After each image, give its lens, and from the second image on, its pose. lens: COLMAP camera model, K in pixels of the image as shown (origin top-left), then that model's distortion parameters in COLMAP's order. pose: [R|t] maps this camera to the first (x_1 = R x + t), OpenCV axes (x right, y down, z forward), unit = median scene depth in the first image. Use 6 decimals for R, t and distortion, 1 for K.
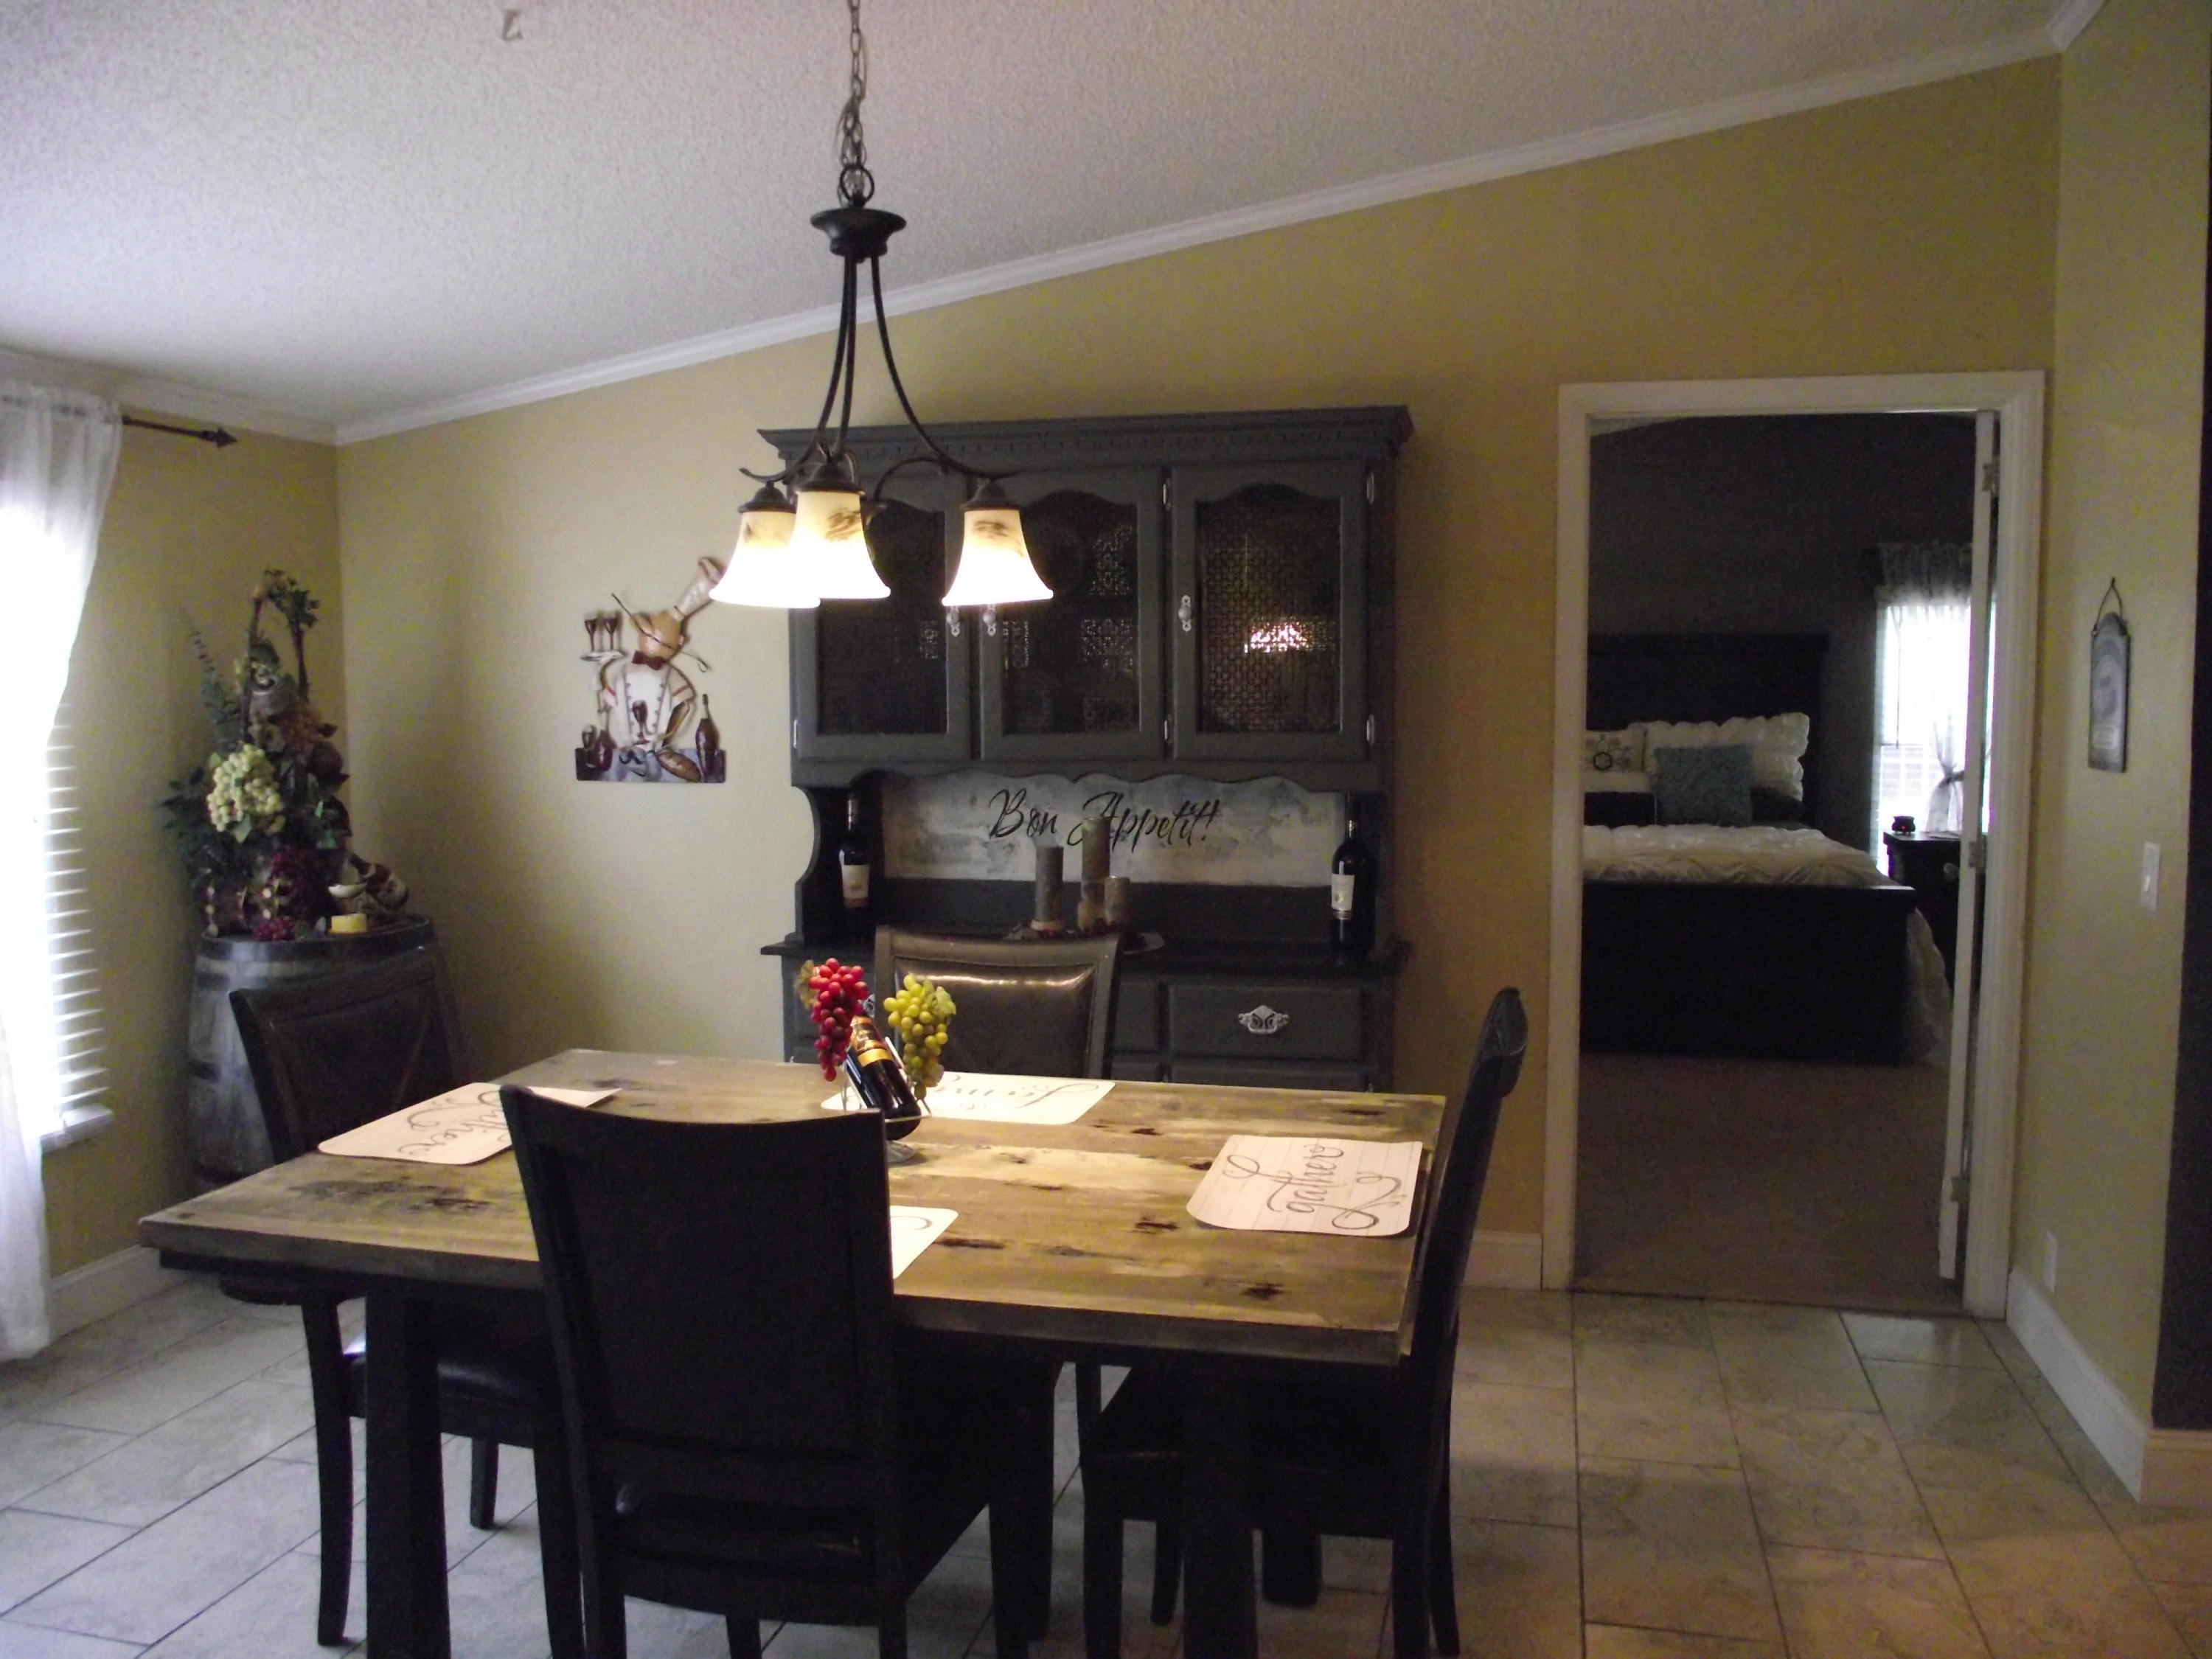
lens RADIAL K [[1722.9, 0, 1169.8], [0, 1722.9, 829.3], [0, 0, 1]] dist [-0.091487, 0.074383]
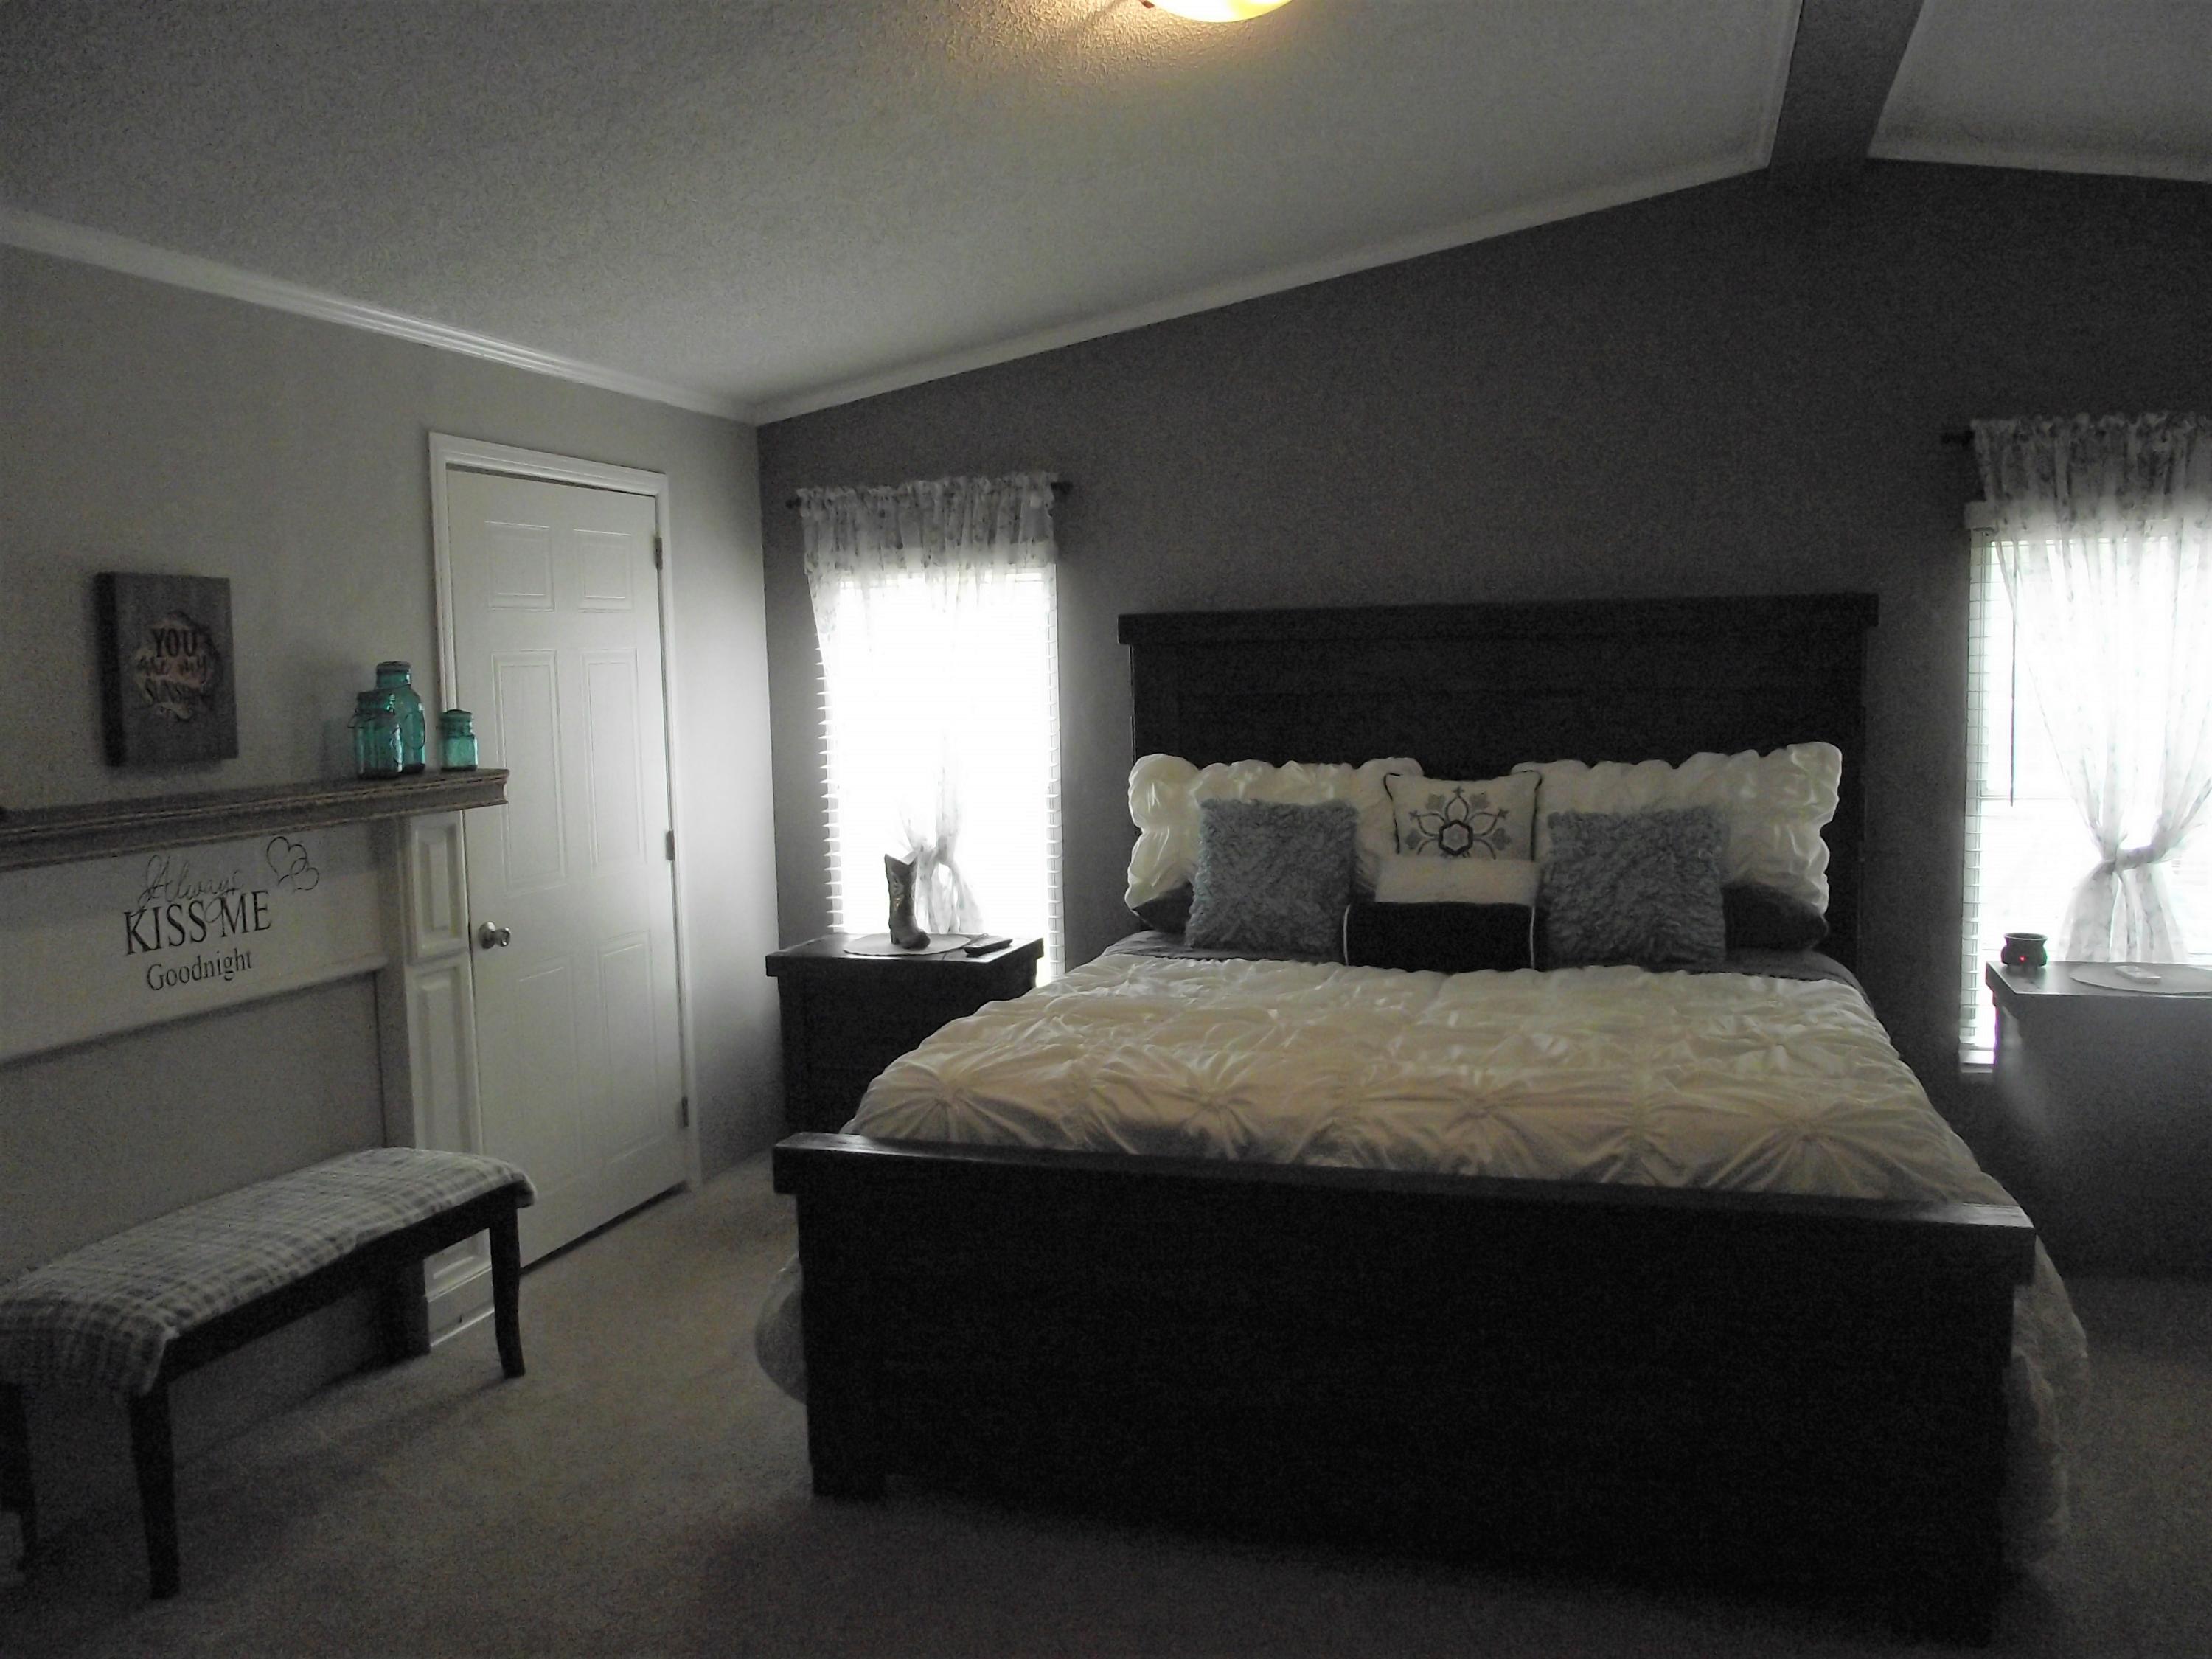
lens RADIAL K [[1722.9, 0, 1169.8], [0, 1722.9, 829.3], [0, 0, 1]] dist [-0.091487, 0.074383]
pose [[0.997439, -0.011606, -0.070578, 0.202911], [0.012180, 0.999896, 0.007716, -0.048298], [0.070481, -0.008556, 0.997476, 0.452762]]
